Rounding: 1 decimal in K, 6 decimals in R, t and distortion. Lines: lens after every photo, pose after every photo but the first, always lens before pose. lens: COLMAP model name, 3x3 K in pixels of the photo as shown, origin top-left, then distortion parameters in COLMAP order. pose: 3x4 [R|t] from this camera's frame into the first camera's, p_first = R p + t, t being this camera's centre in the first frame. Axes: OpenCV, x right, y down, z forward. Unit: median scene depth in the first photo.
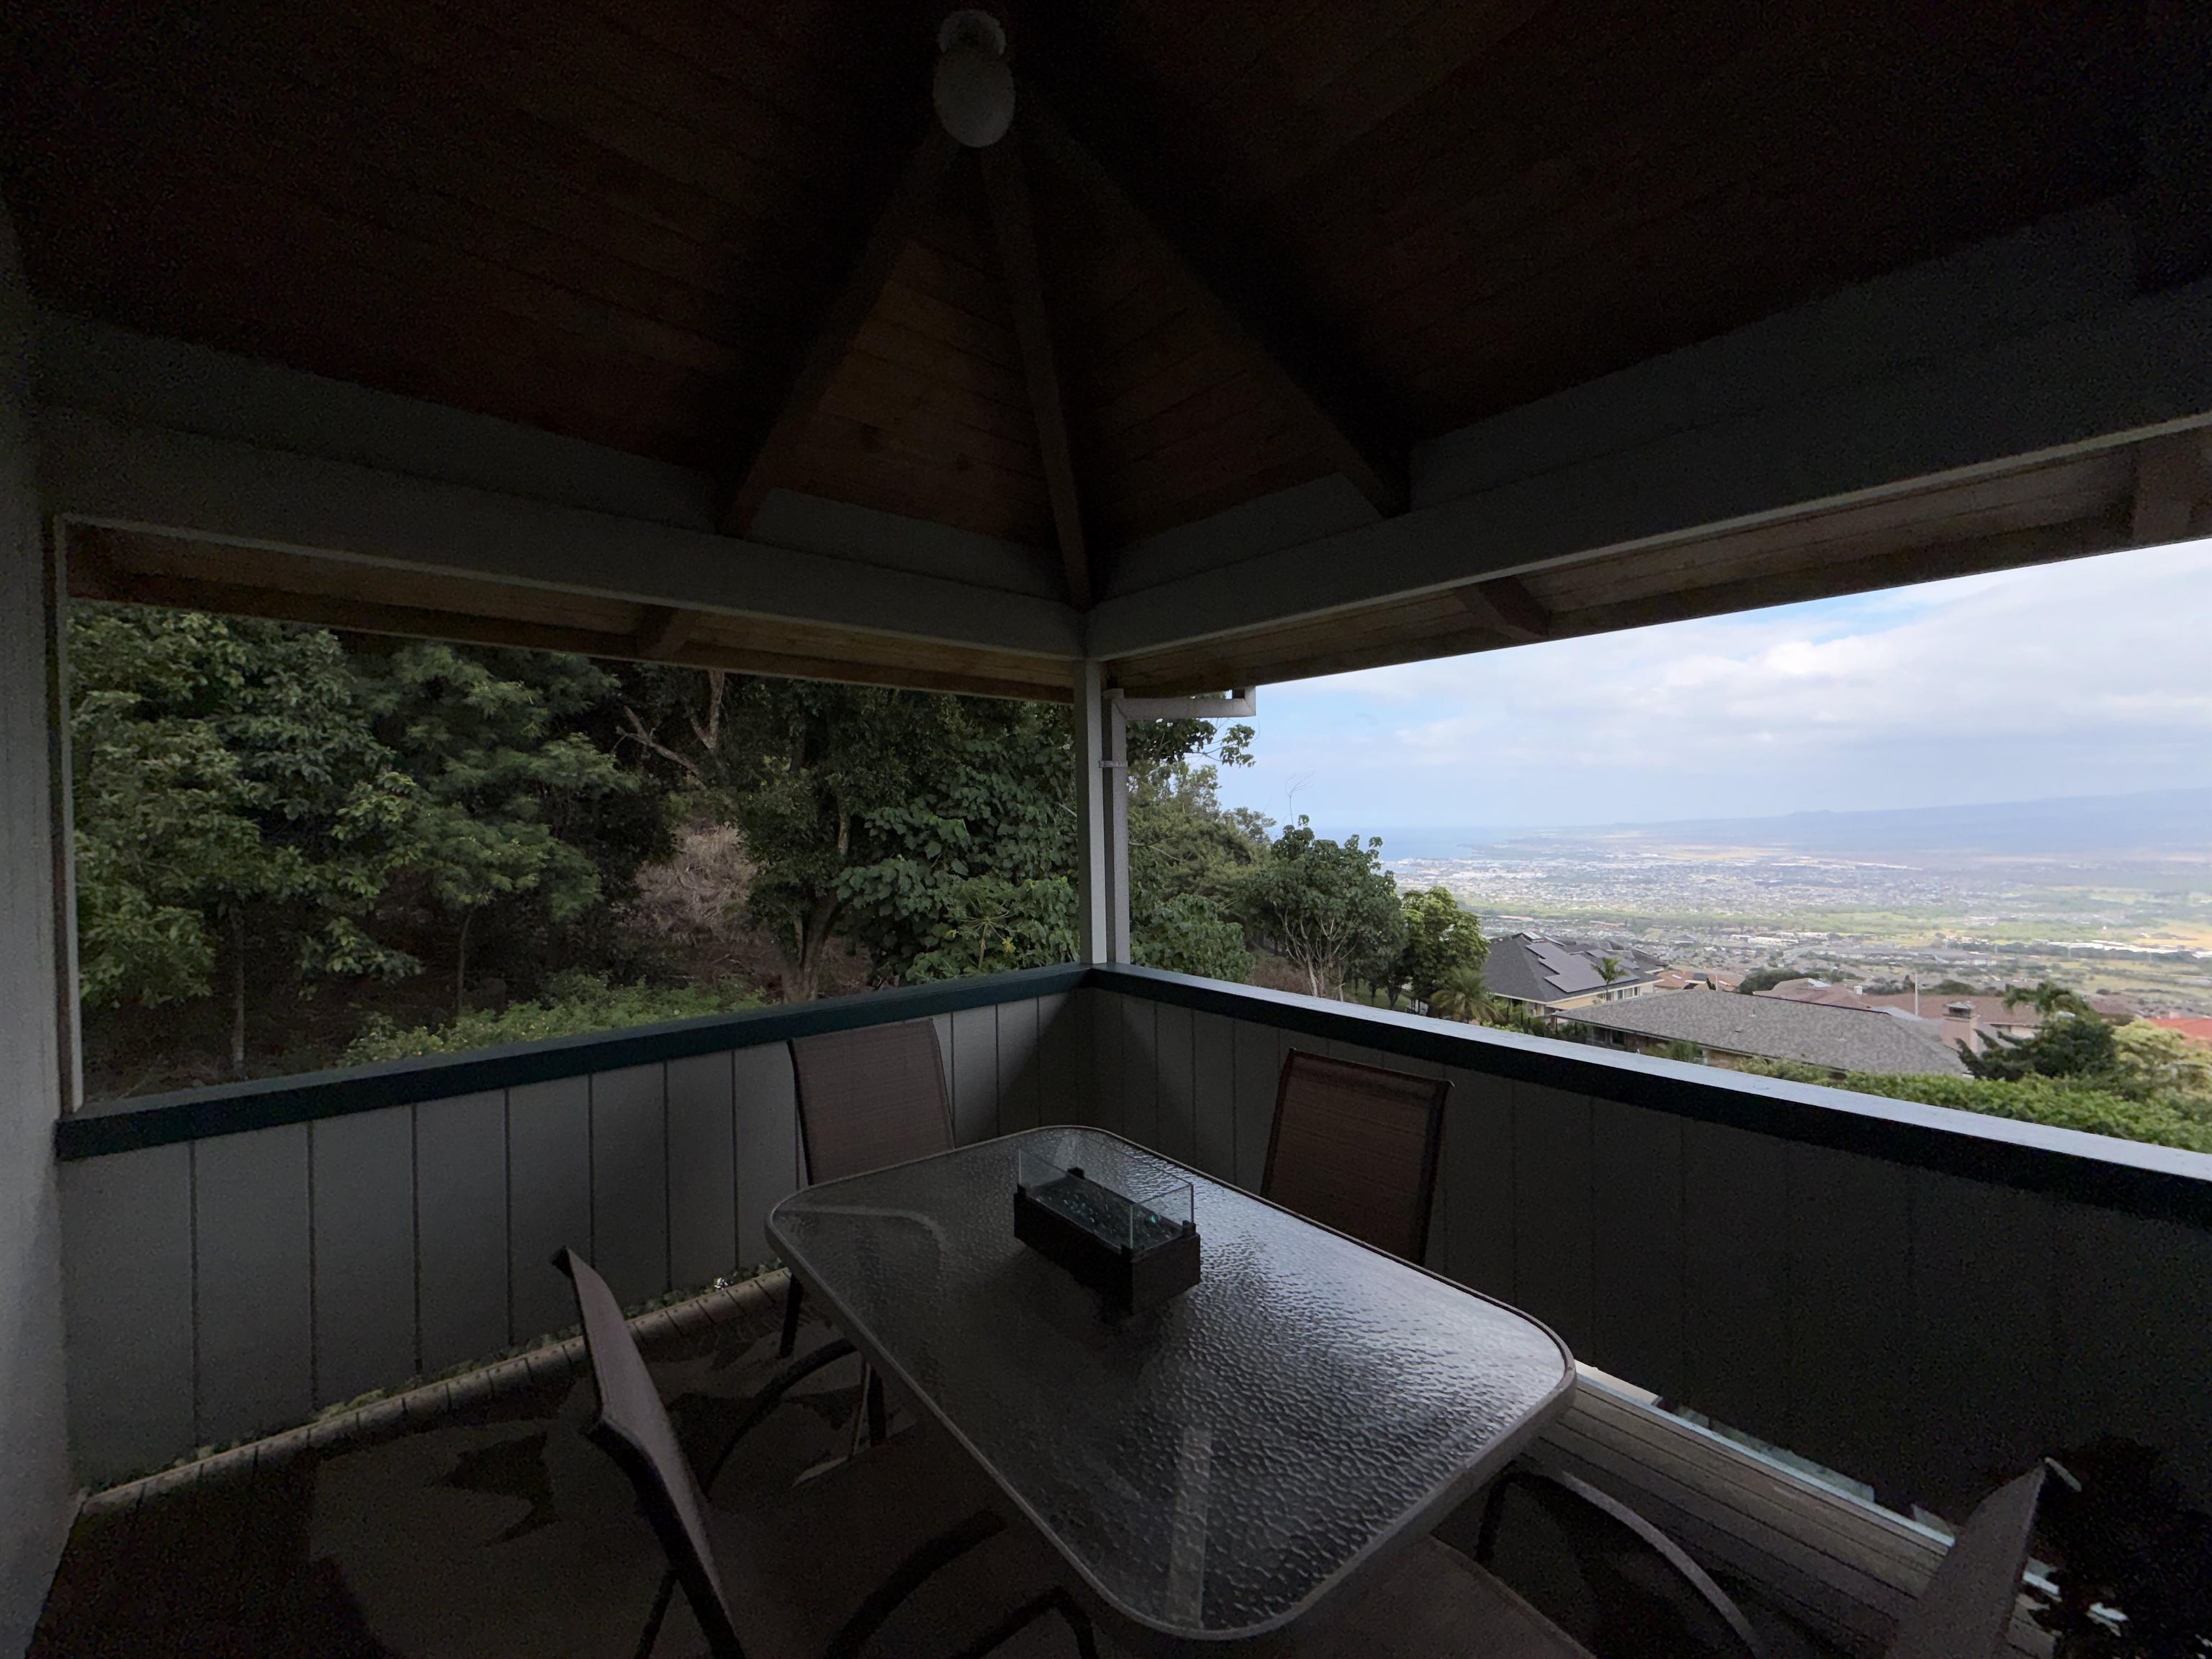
lens RADIAL K [[884.1, 0, 1099.8], [0, 884.1, 826.5], [0, 0, 1]] dist [0.001570, -0.000512]
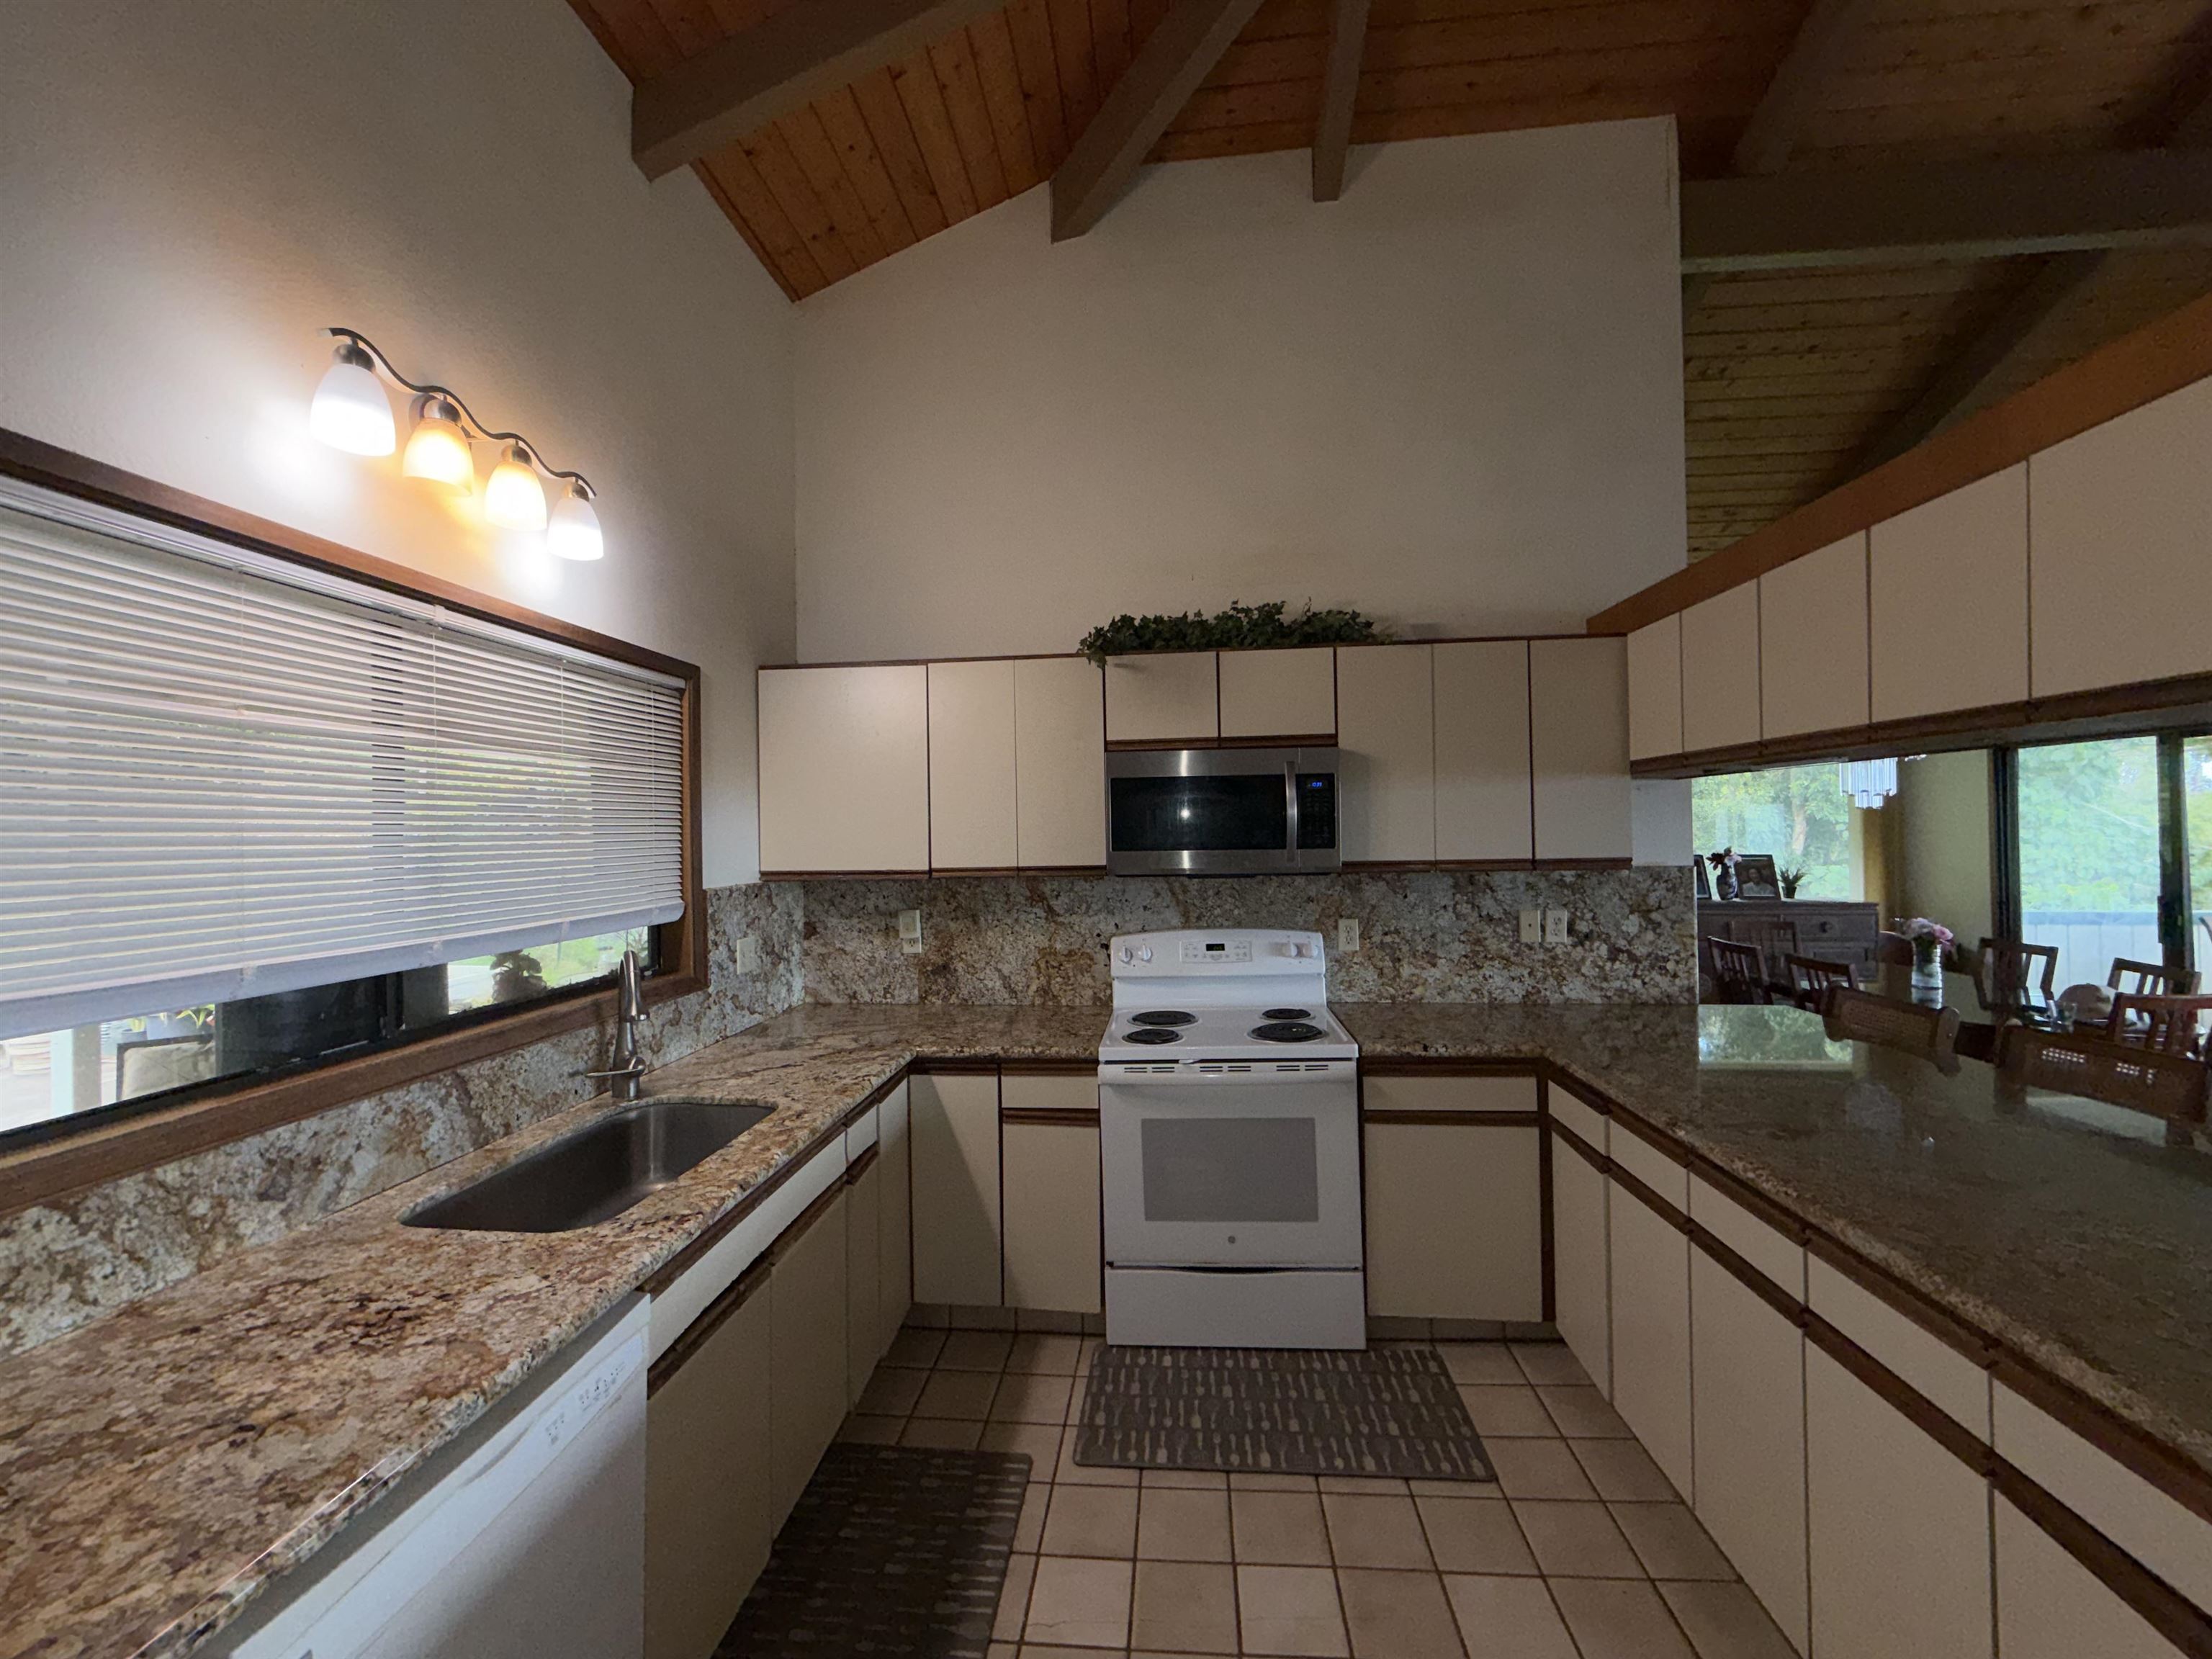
lens RADIAL K [[884.1, 0, 1099.8], [0, 884.1, 826.5], [0, 0, 1]] dist [0.001570, -0.000512]
pose [[0.685405, -0.000478, -0.728161, -0.059172], [-0.003352, 0.999987, -0.003812, 0.002821], [0.728154, 0.005054, 0.685395, -0.255804]]
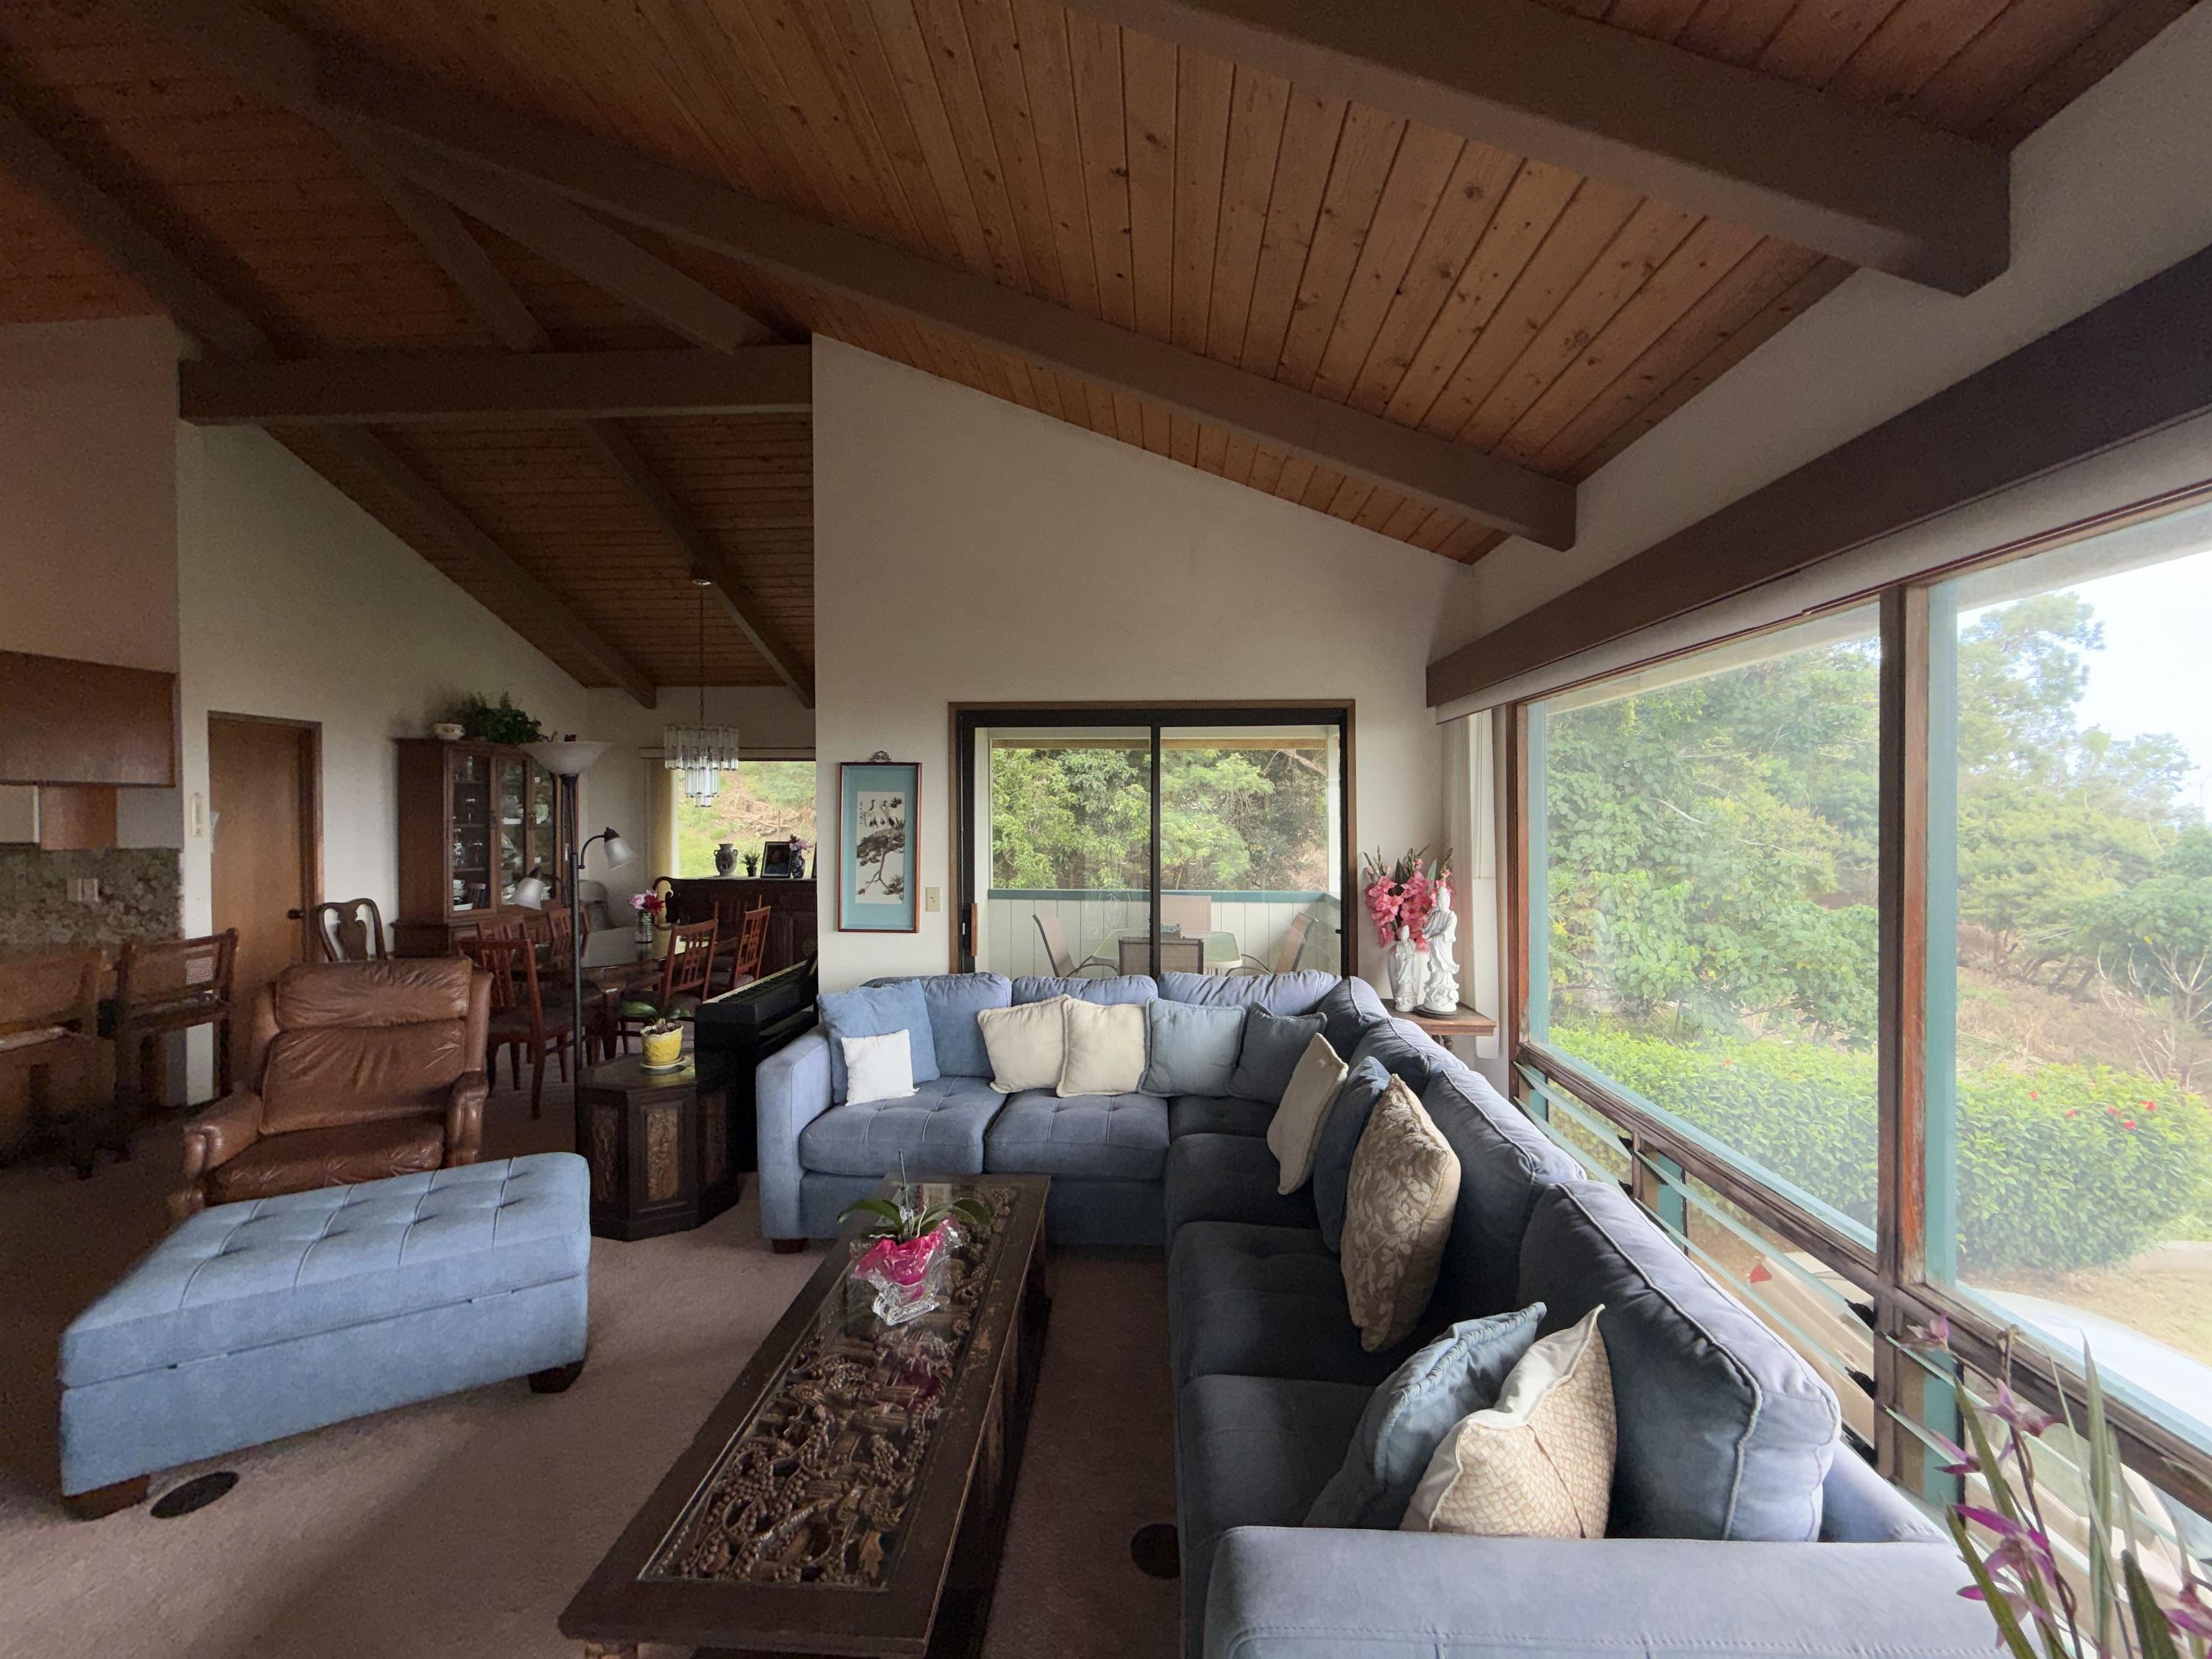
lens RADIAL K [[884.1, 0, 1099.8], [0, 884.1, 826.5], [0, 0, 1]] dist [0.001570, -0.000512]
pose [[0.711392, 0.021557, -0.702465, 0.153013], [-0.014459, 0.999767, 0.016038, -0.002138], [0.702647, -0.001252, 0.711538, -0.114121]]
